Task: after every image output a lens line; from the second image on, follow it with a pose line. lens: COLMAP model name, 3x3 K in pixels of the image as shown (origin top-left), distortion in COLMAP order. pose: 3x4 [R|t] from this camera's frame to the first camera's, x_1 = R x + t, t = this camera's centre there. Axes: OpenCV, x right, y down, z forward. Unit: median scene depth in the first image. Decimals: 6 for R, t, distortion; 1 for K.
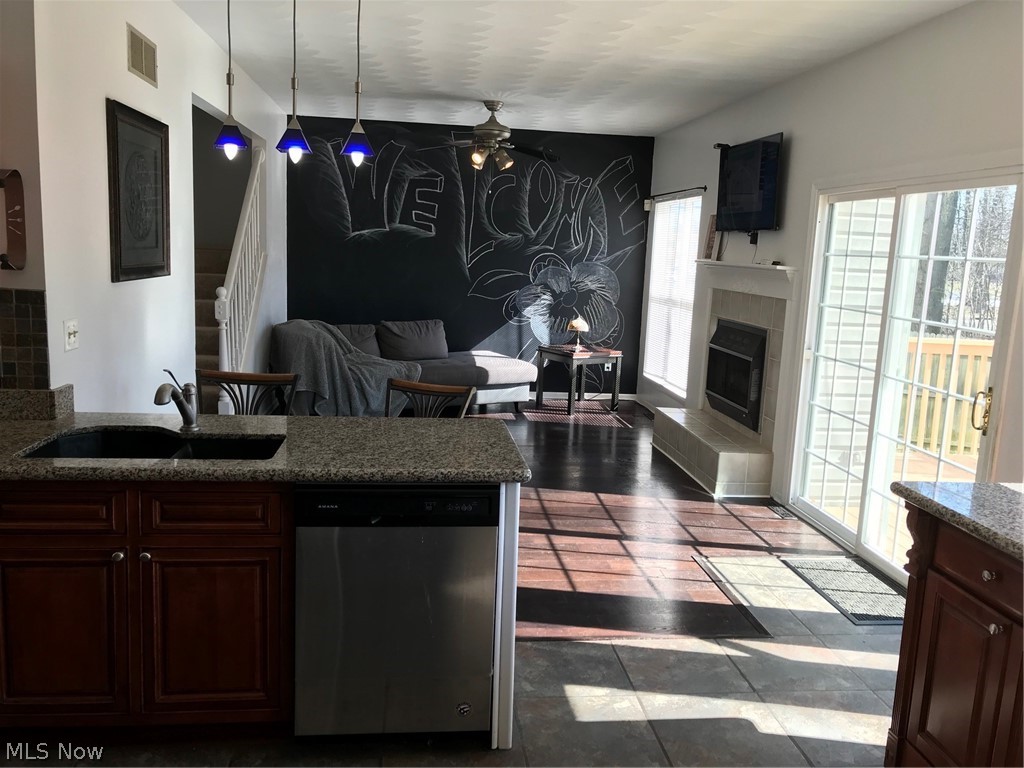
lens RADIAL K [[837.6, 0, 512.0], [0, 837.6, 384.0], [0, 0, 1]] dist [0.026111, -0.005195]
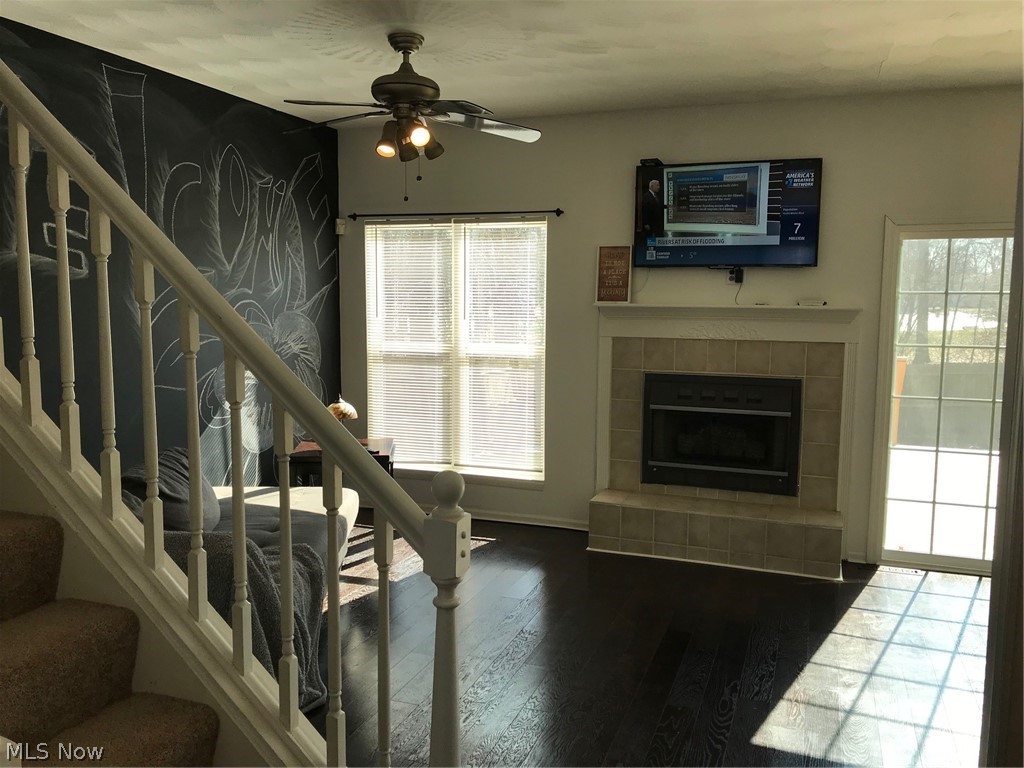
lens RADIAL K [[837.6, 0, 512.0], [0, 837.6, 384.0], [0, 0, 1]] dist [0.026111, -0.005195]
pose [[0.449019, -0.132667, 0.883618, -0.411401], [0.153027, 0.985723, 0.070235, -0.111527], [-0.880321, 0.103680, 0.462910, 0.567800]]
